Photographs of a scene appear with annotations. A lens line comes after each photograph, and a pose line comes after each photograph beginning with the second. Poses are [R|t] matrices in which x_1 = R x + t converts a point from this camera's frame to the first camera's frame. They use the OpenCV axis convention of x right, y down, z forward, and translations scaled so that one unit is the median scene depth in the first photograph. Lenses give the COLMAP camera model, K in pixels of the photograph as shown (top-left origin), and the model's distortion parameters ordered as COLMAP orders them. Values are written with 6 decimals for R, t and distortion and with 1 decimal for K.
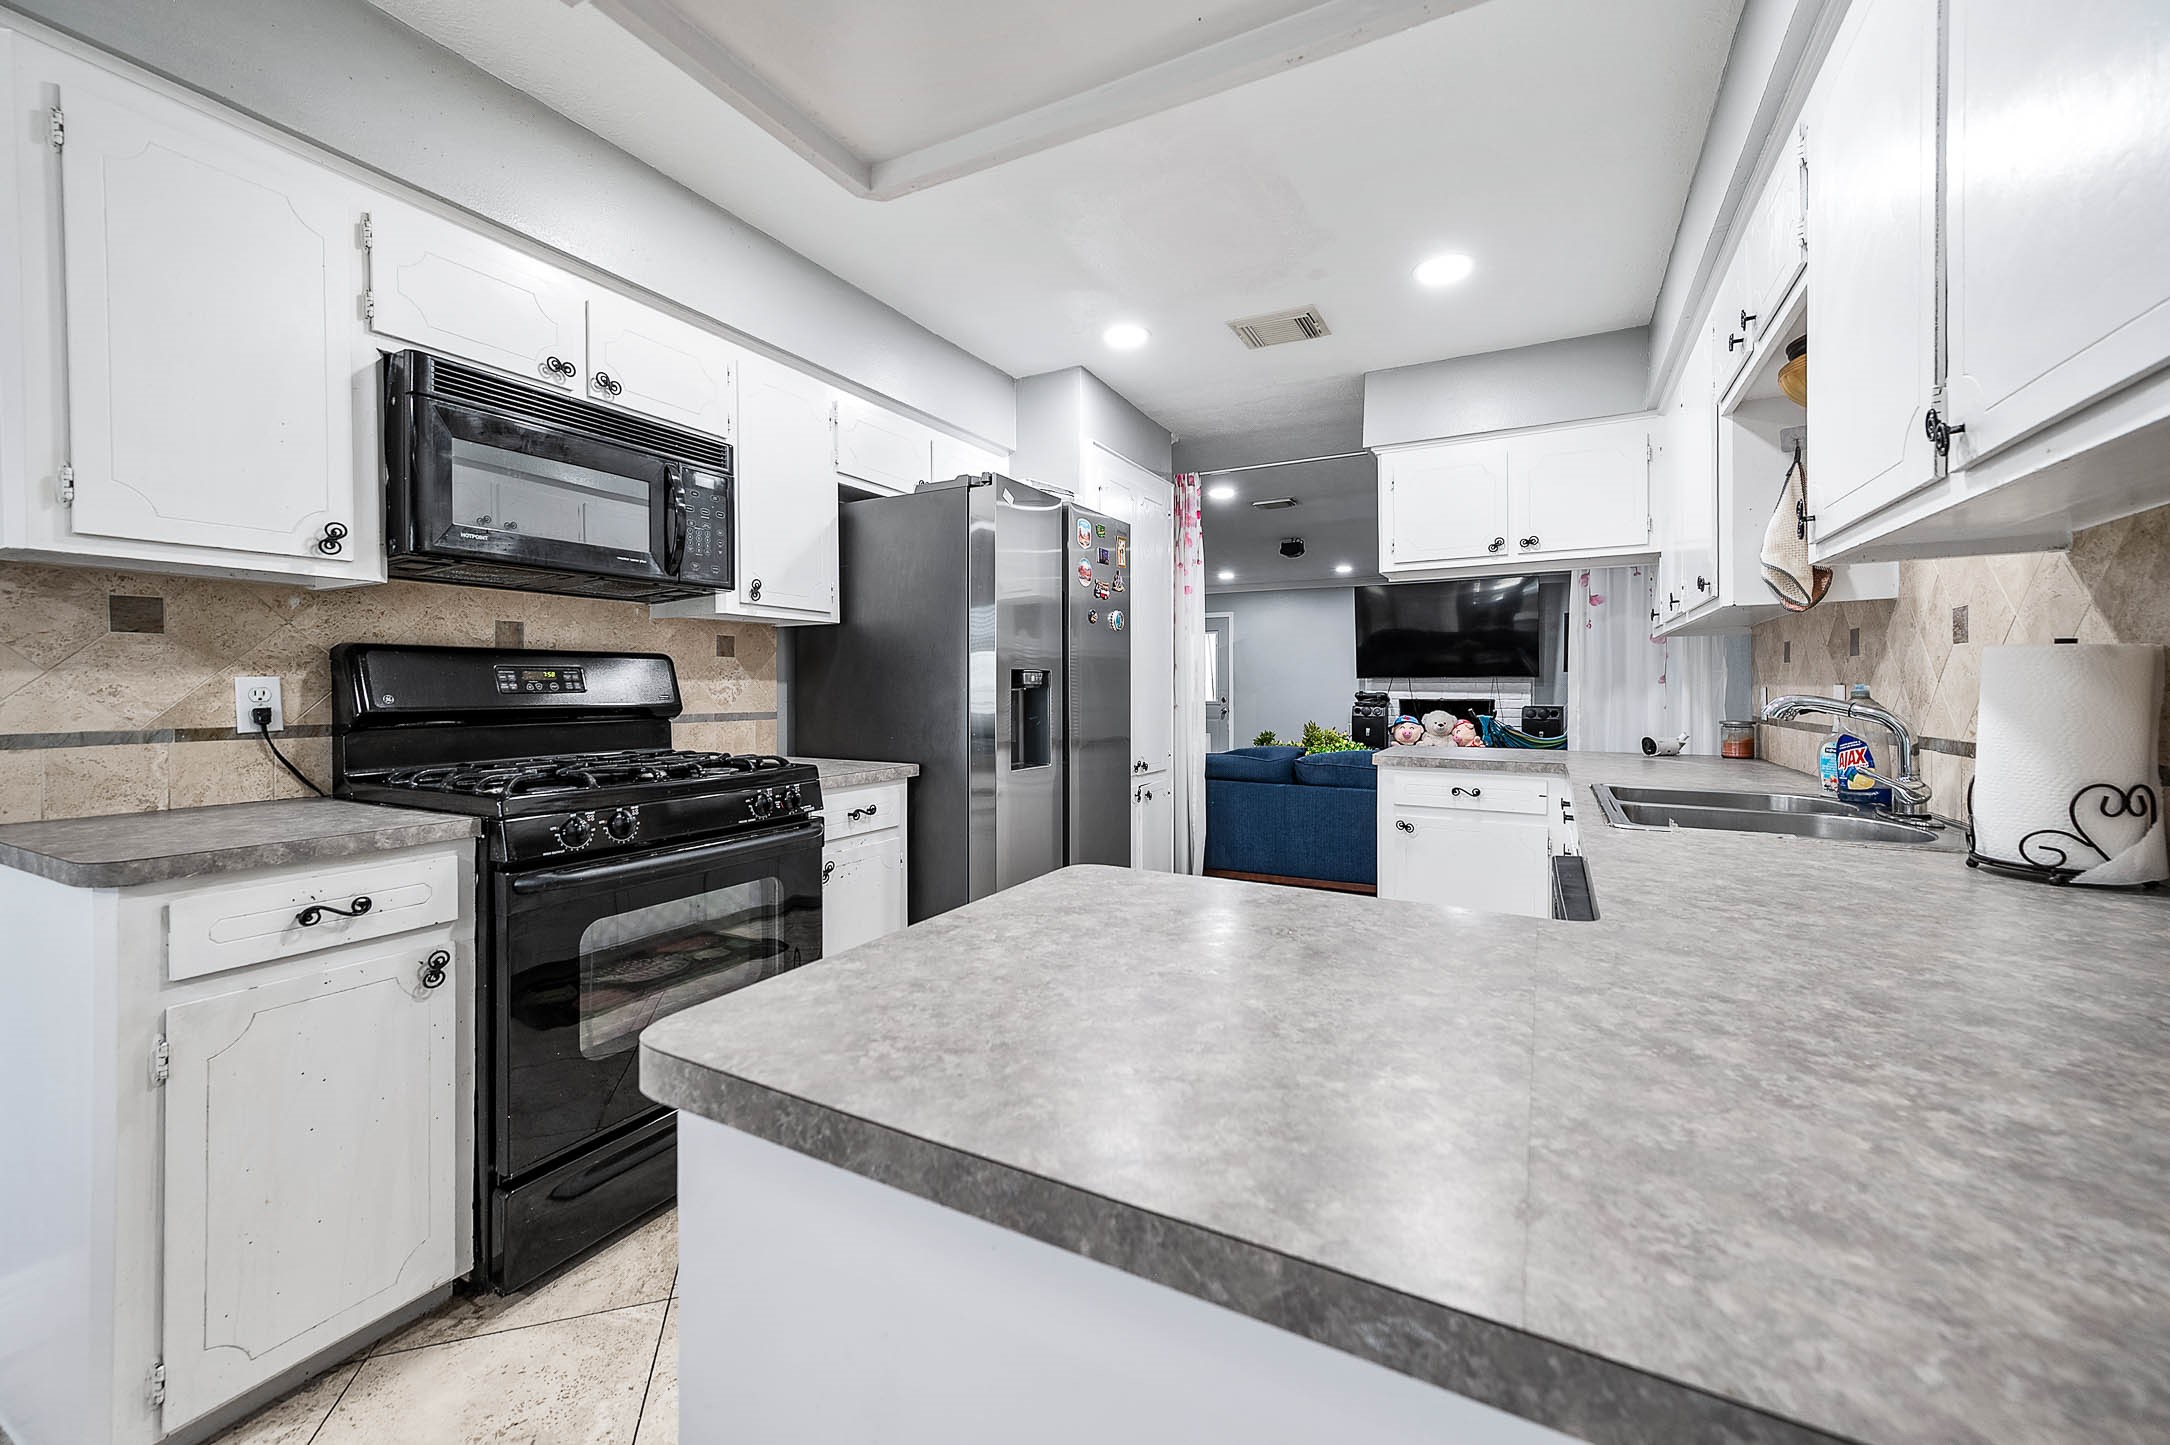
lens RADIAL K [[860.3, 0, 1092.6], [0, 860.3, 693.2], [0, 0, 1]] dist [0.010012, 0.000926]
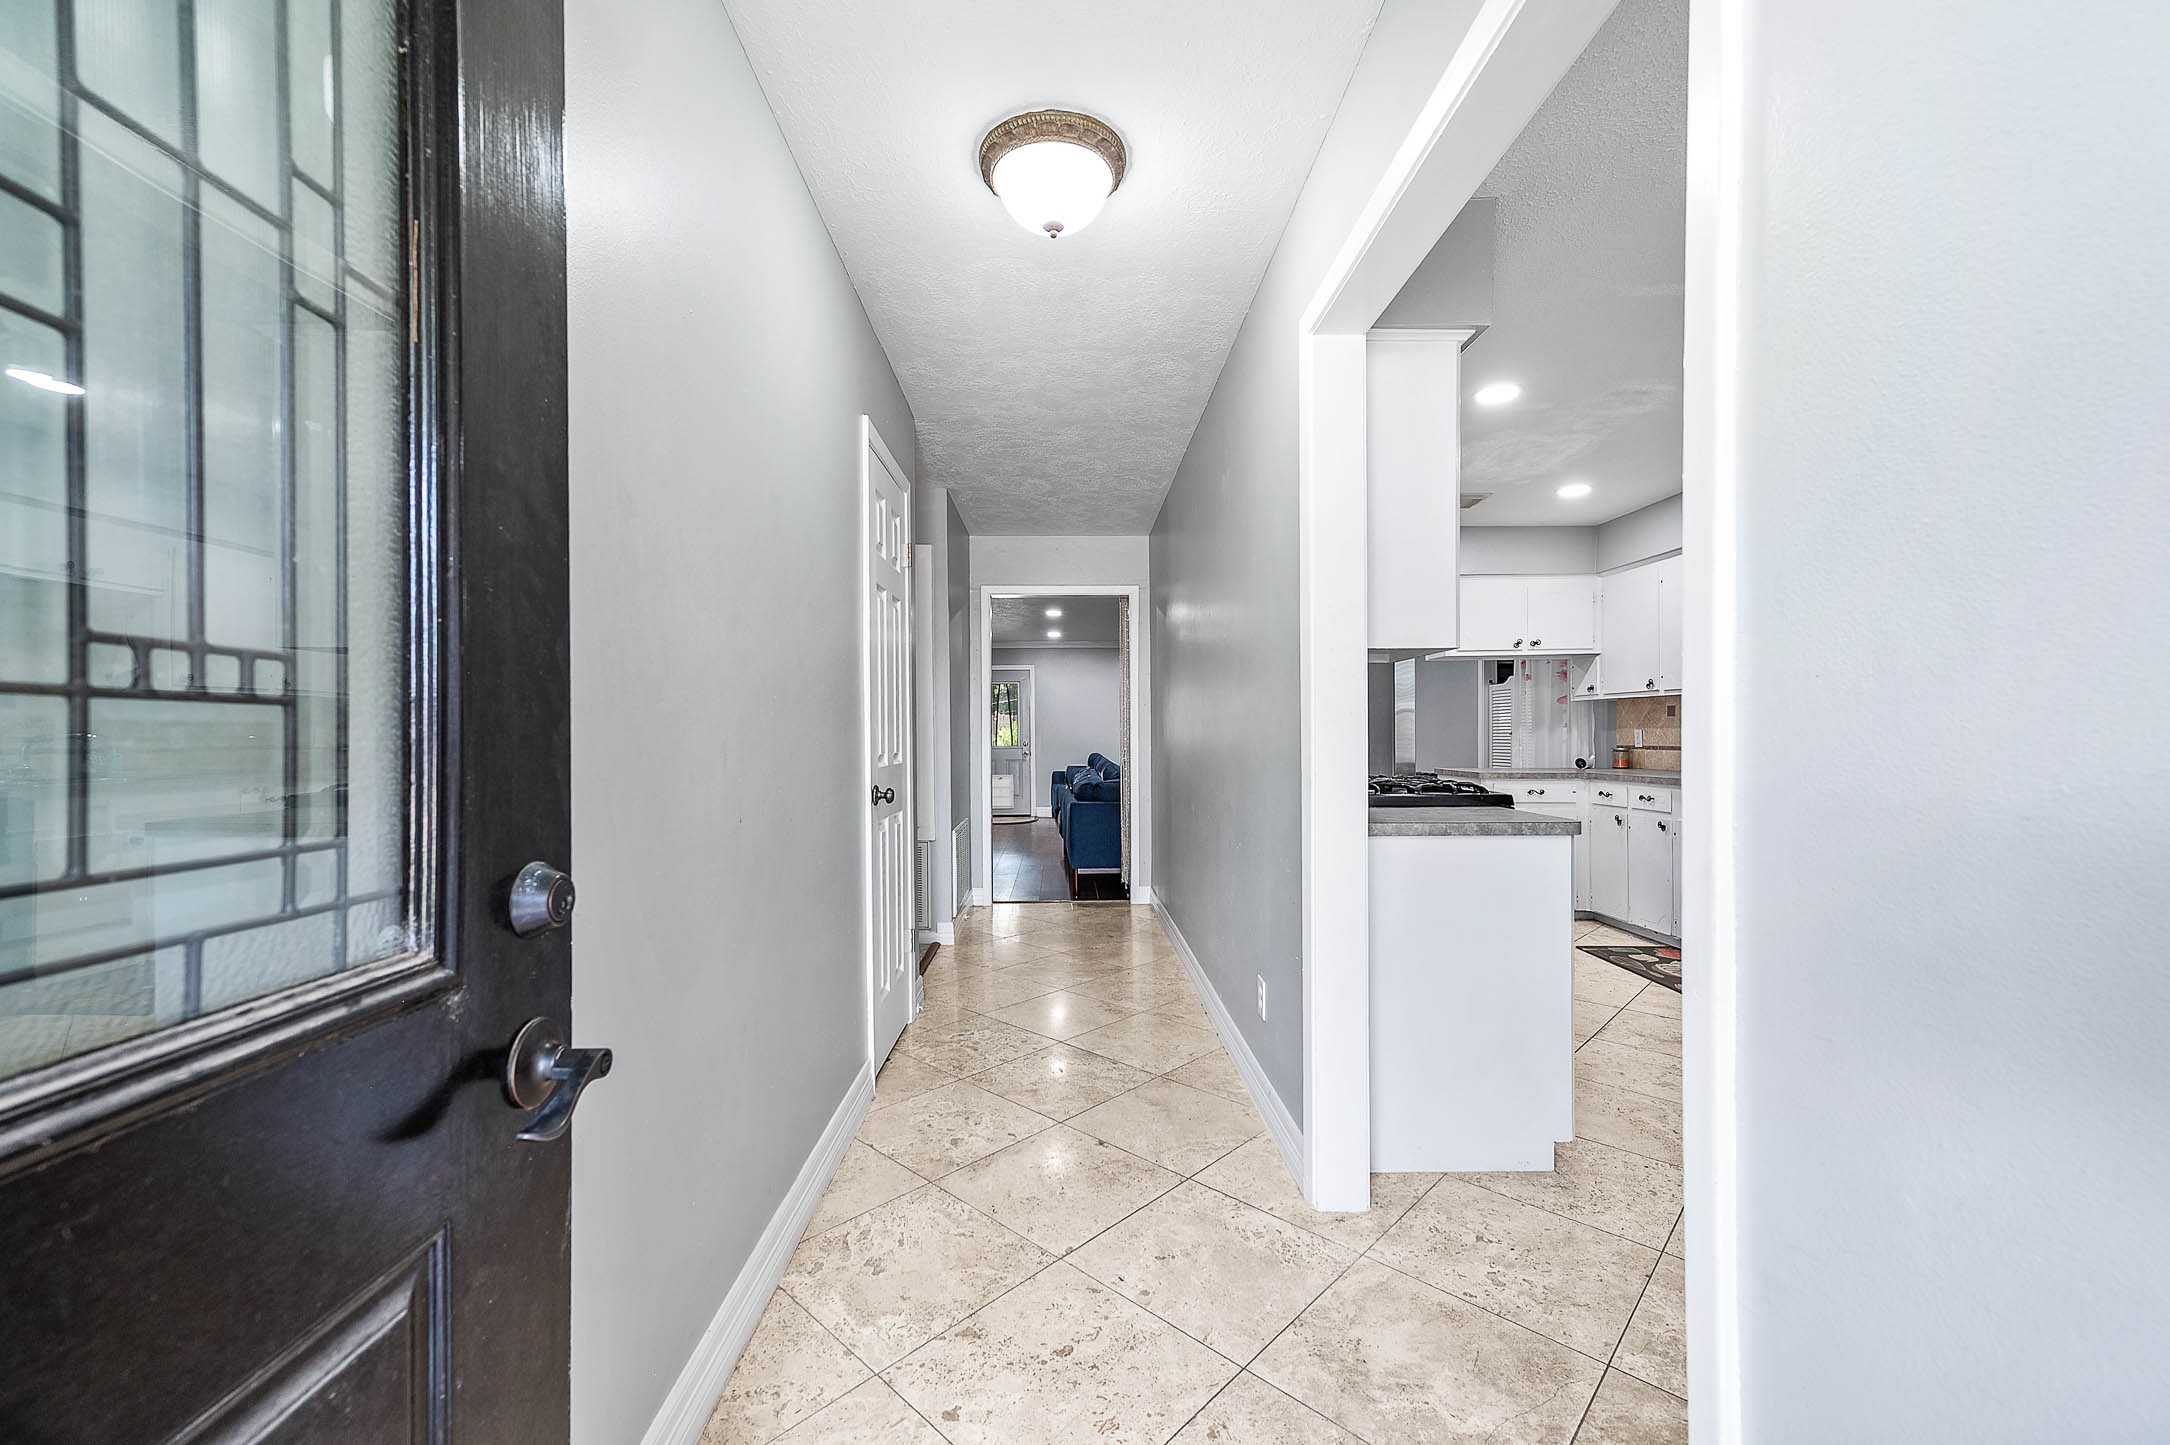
lens RADIAL K [[860.3, 0, 1068.7], [0, 860.3, 741.2], [0, 0, 1]] dist [0.010012, 0.000926]
pose [[0.883174, -0.009011, 0.468958, -1.591083], [0.007827, 0.999959, 0.004475, 0.000732], [-0.468980, -0.000282, 0.883209, -0.082802]]
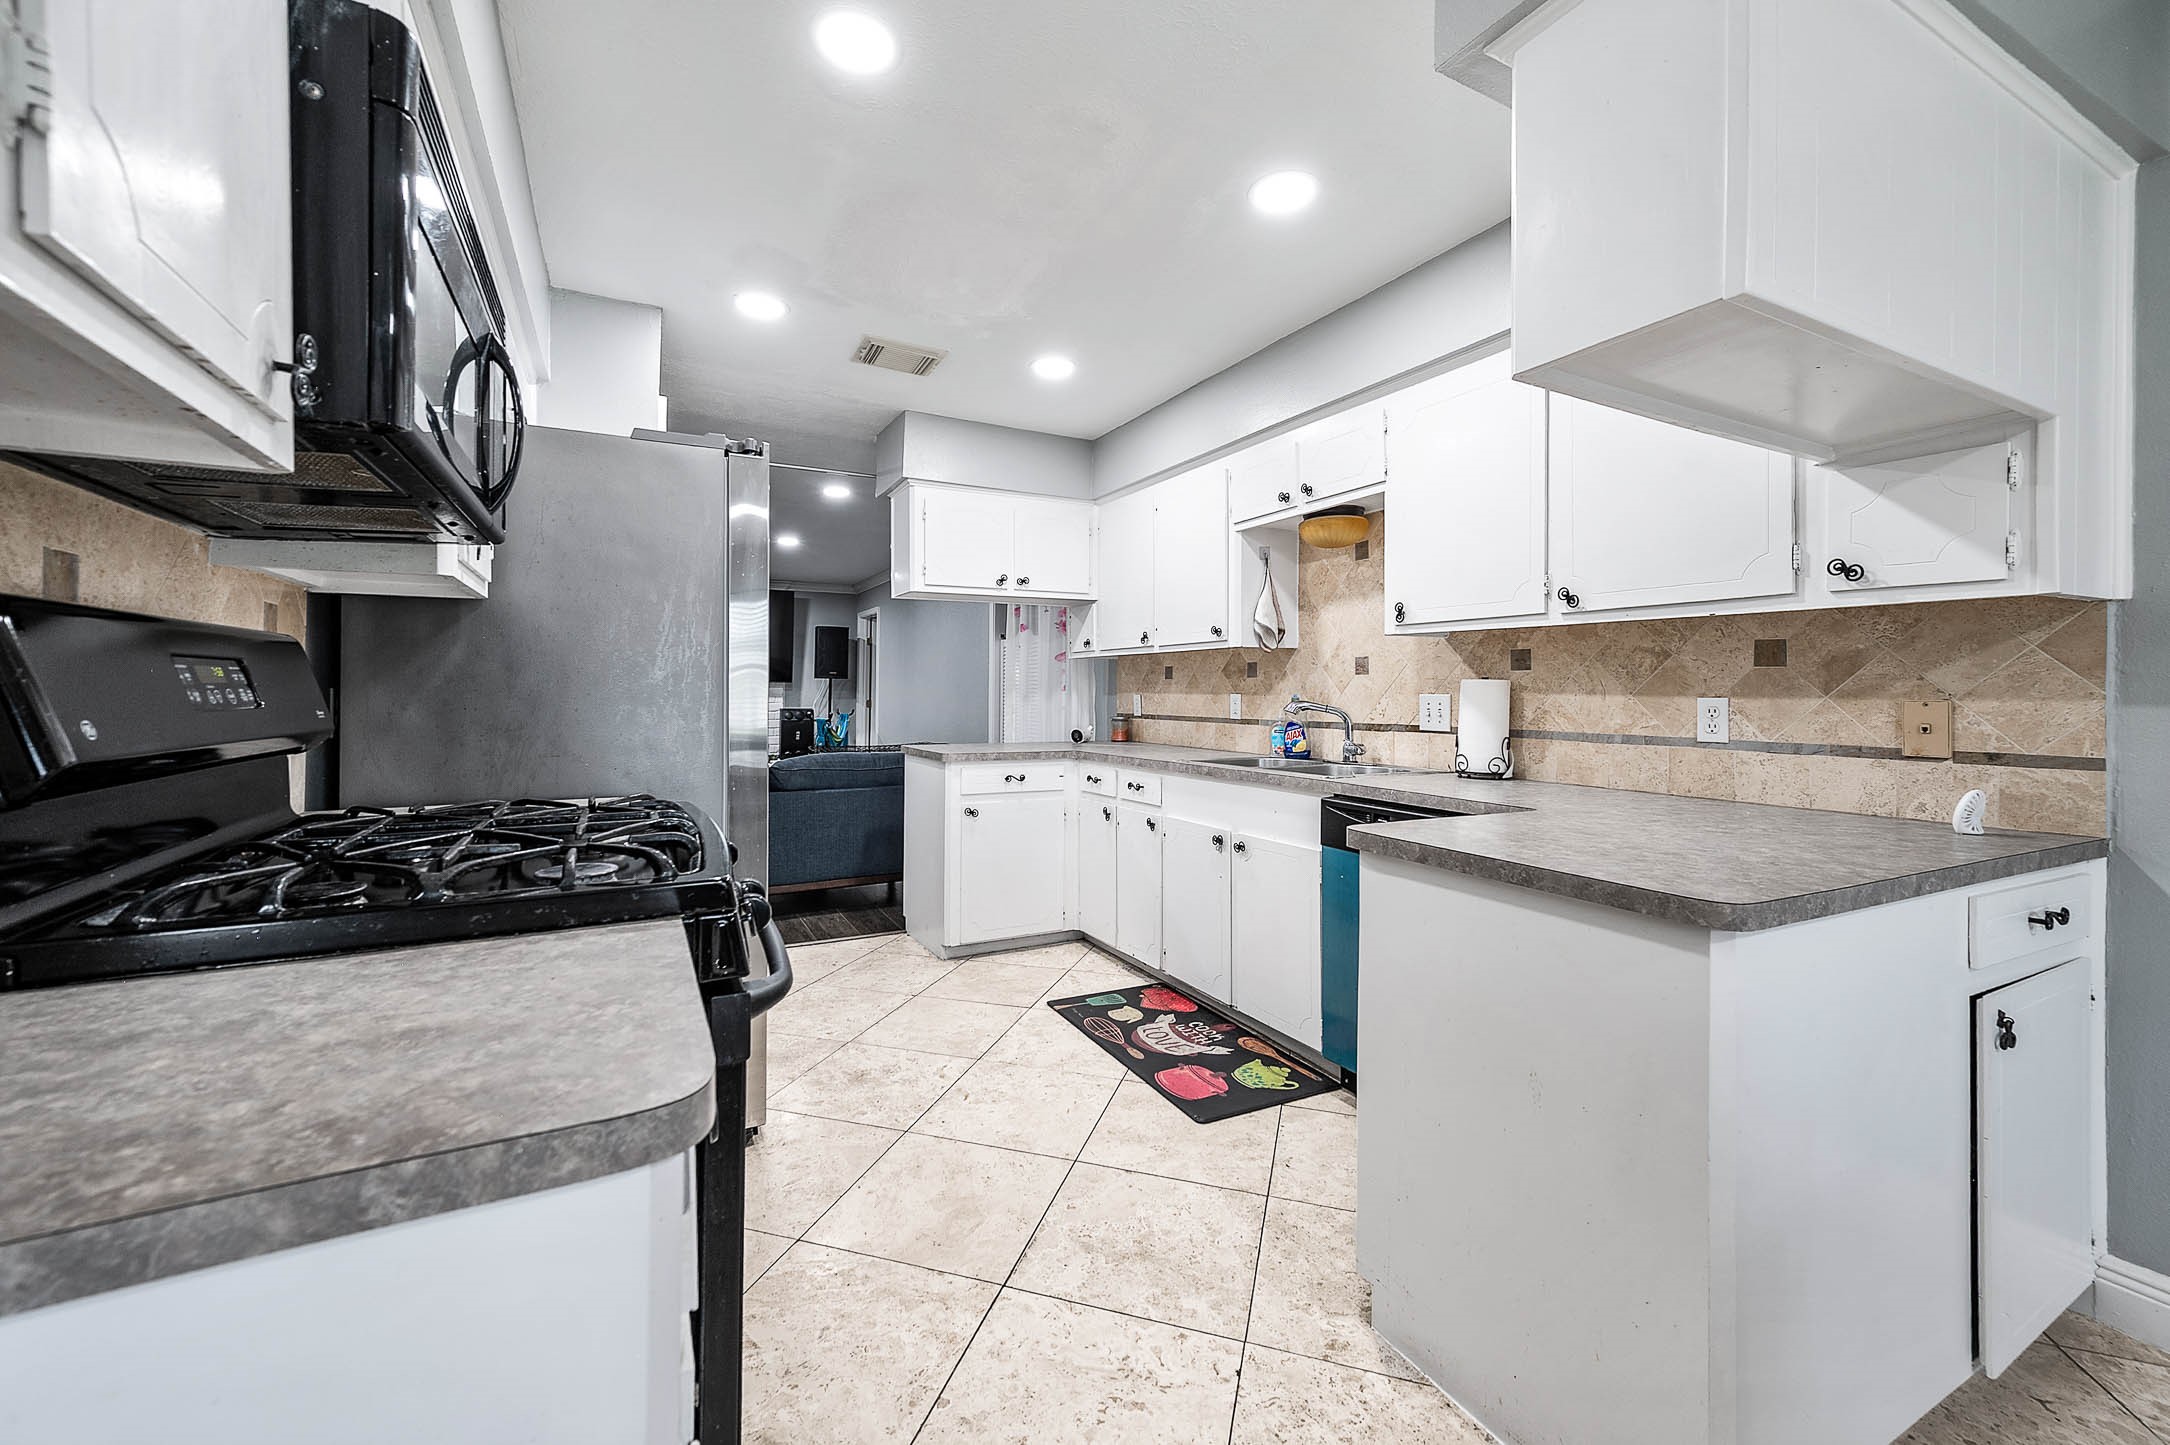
lens RADIAL K [[860.3, 0, 1080.8], [0, 860.3, 692.1], [0, 0, 1]] dist [0.010012, 0.000926]
pose [[0.566266, 0.003245, 0.824216, -0.739516], [0.000212, 0.999992, -0.004083, -0.006703], [-0.824222, 0.002487, 0.566261, 0.295655]]
